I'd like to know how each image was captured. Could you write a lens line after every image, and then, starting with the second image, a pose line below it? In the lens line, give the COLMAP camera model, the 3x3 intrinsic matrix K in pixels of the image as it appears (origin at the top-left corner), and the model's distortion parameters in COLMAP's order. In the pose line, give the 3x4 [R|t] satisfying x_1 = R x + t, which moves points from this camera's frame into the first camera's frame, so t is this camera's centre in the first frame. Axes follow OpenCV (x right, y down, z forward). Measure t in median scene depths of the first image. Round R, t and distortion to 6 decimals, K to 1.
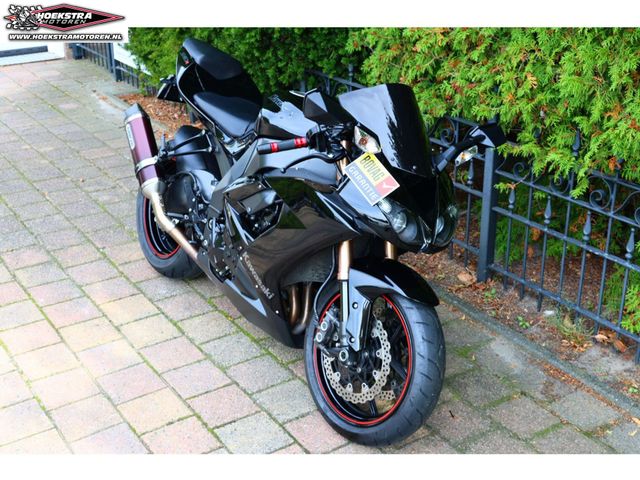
lens RADIAL K [[874.5, 0, 320.0], [0, 874.5, 240.0], [0, 0, 1]] dist [-0.008881, 0.004124]
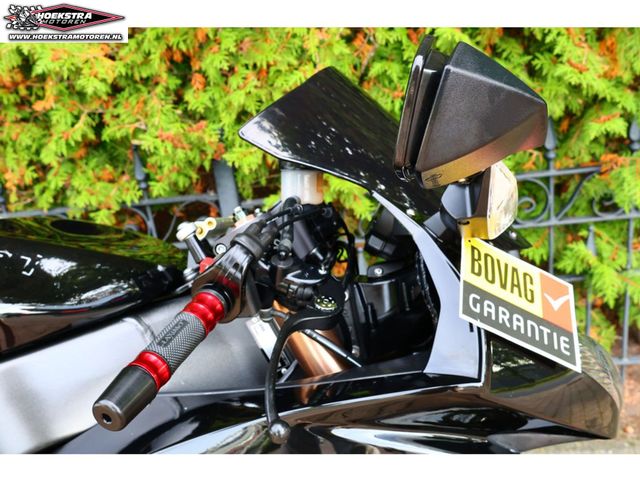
lens RADIAL K [[651.7, 0, 320.0], [0, 651.7, 240.0], [0, 0, 1]] dist [0.007070, 0.005628]
pose [[0.602265, -0.349999, 0.717480, -0.135088], [0.426812, 0.900696, 0.081102, -0.125135], [-0.674617, 0.257384, 0.691842, 0.762331]]
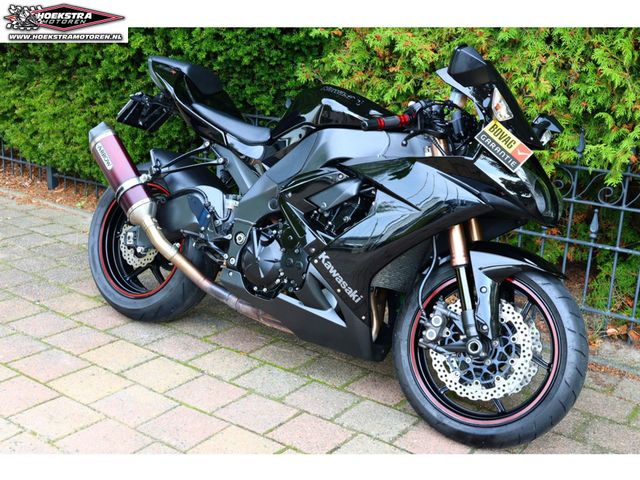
lens RADIAL K [[801.5, 0, 320.0], [0, 801.5, 240.0], [0, 0, 1]] dist [0.002493, 0.014004]
pose [[0.930836, -0.040019, 0.363240, -0.385109], [0.092093, 0.987594, -0.127191, 0.104711], [-0.353644, 0.151846, 0.922973, 0.253686]]
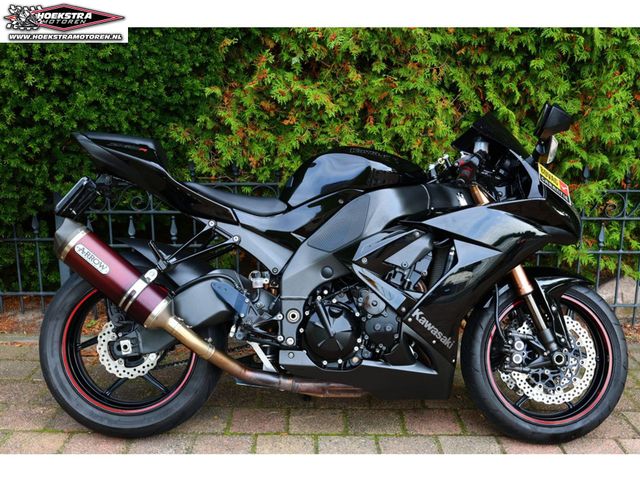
lens RADIAL K [[733.2, 0, 320.0], [0, 733.2, 240.0], [0, 0, 1]] dist [0.004141, 0.003952]
pose [[0.543464, -0.181520, 0.819571, -0.754566], [0.331338, 0.943451, -0.010756, -0.079817], [-0.771273, 0.277400, 0.572876, 0.626746]]
